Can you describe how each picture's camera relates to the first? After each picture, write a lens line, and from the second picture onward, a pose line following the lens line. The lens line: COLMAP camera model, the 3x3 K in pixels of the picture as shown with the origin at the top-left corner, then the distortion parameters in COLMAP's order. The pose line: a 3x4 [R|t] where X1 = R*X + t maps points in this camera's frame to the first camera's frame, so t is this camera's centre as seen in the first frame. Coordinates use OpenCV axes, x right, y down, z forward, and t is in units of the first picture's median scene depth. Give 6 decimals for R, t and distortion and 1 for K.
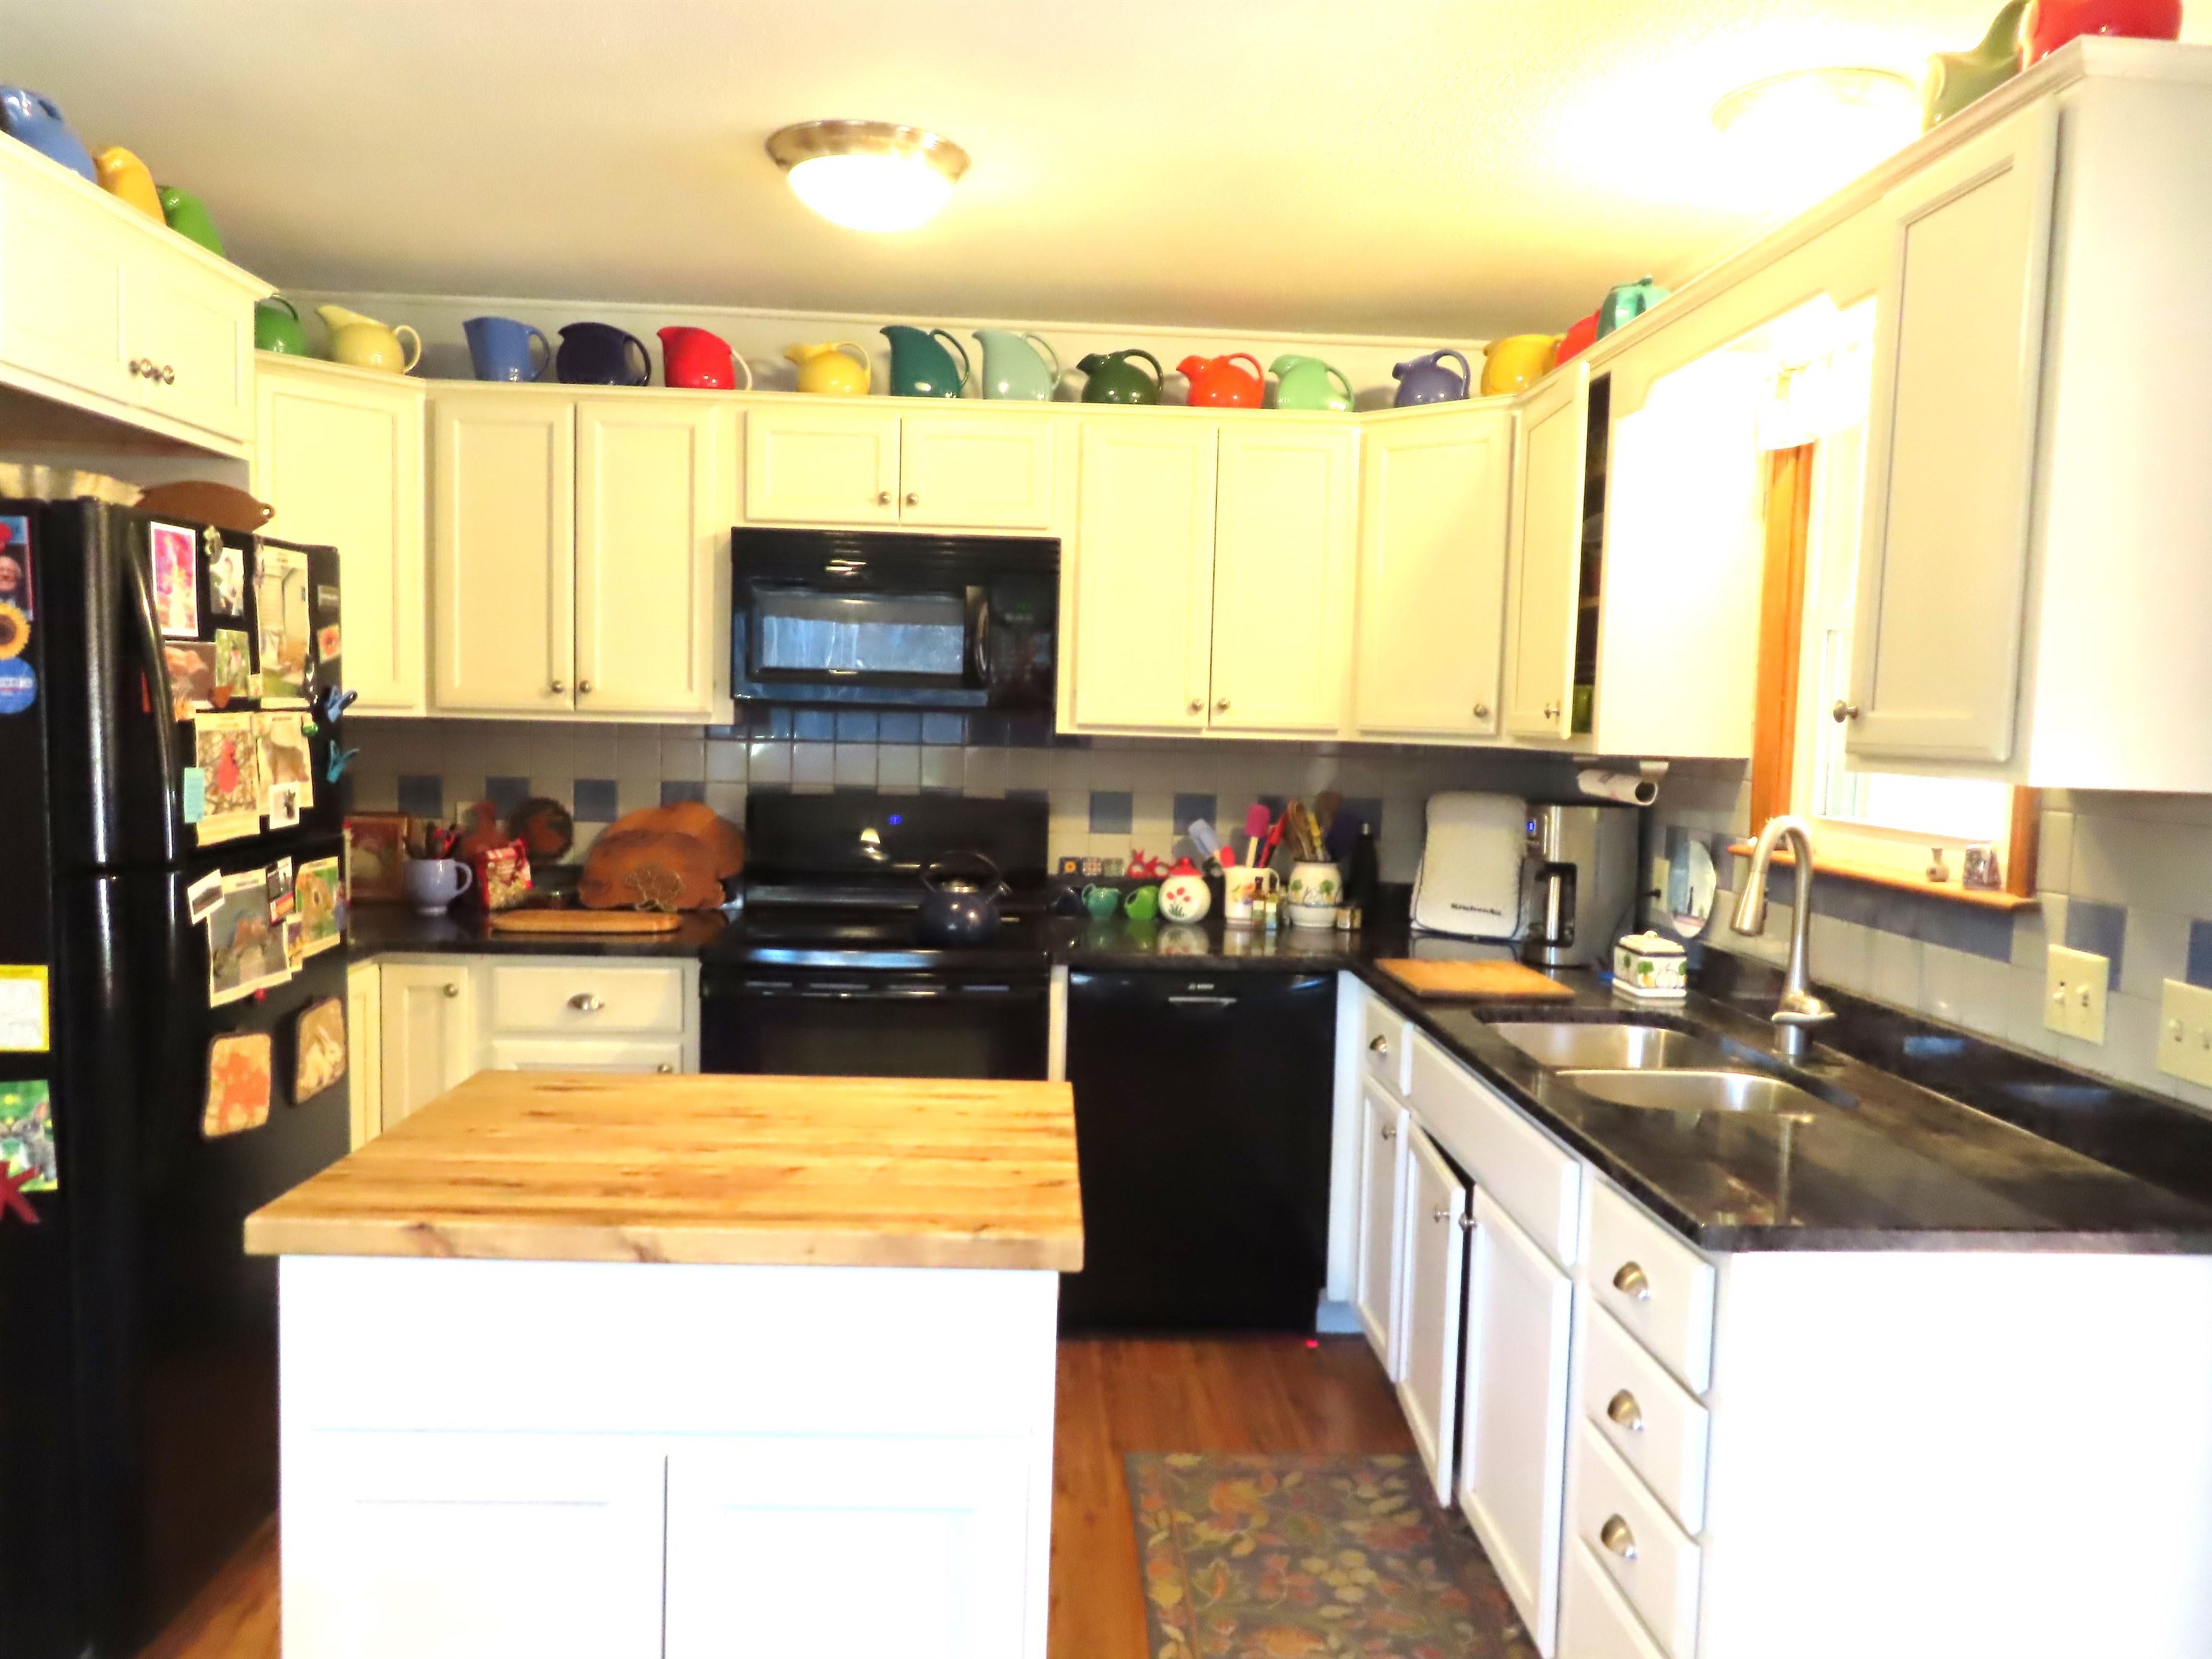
lens RADIAL K [[1577.1, 0, 1102.2], [0, 1577.1, 818.8], [0, 0, 1]] dist [-0.007861, 0.003135]
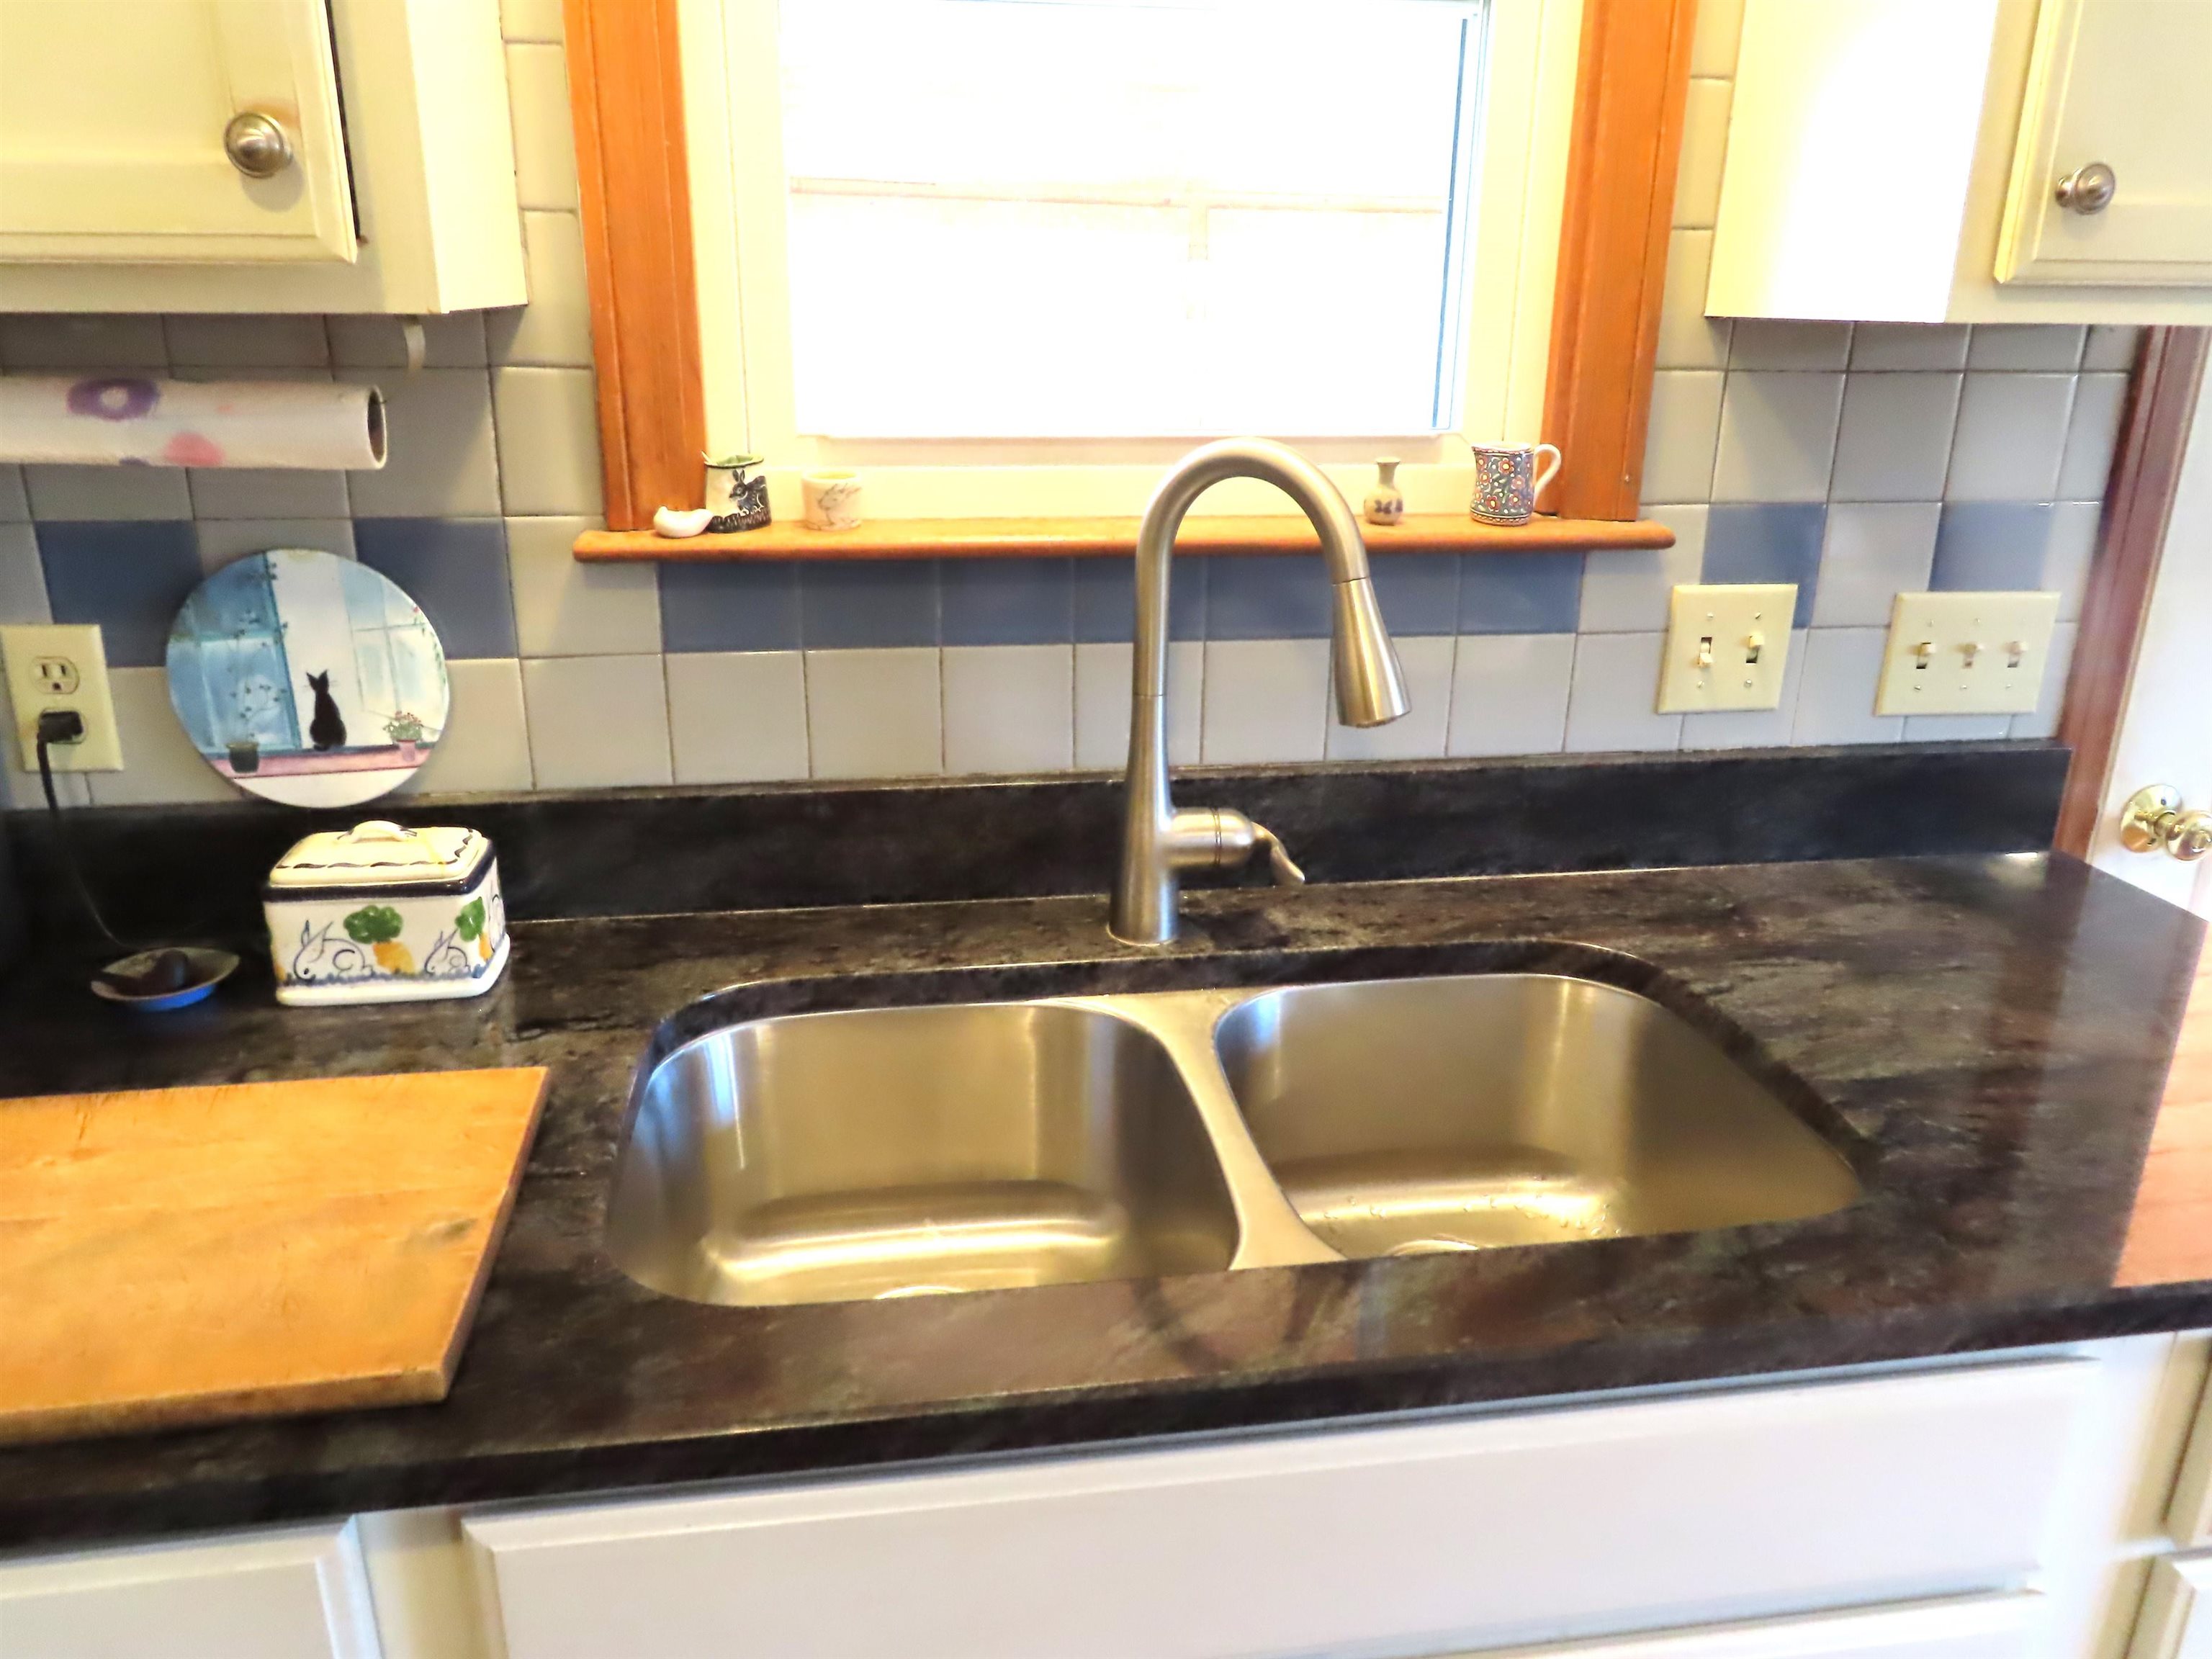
lens RADIAL K [[1577.1, 0, 1102.2], [0, 1577.1, 818.8], [0, 0, 1]] dist [-0.007861, 0.003135]
pose [[-0.087892, -0.364418, 0.927079, 0.000502], [0.053352, 0.927622, 0.369690, -0.079655], [-0.994700, 0.081955, -0.062088, 1.274921]]
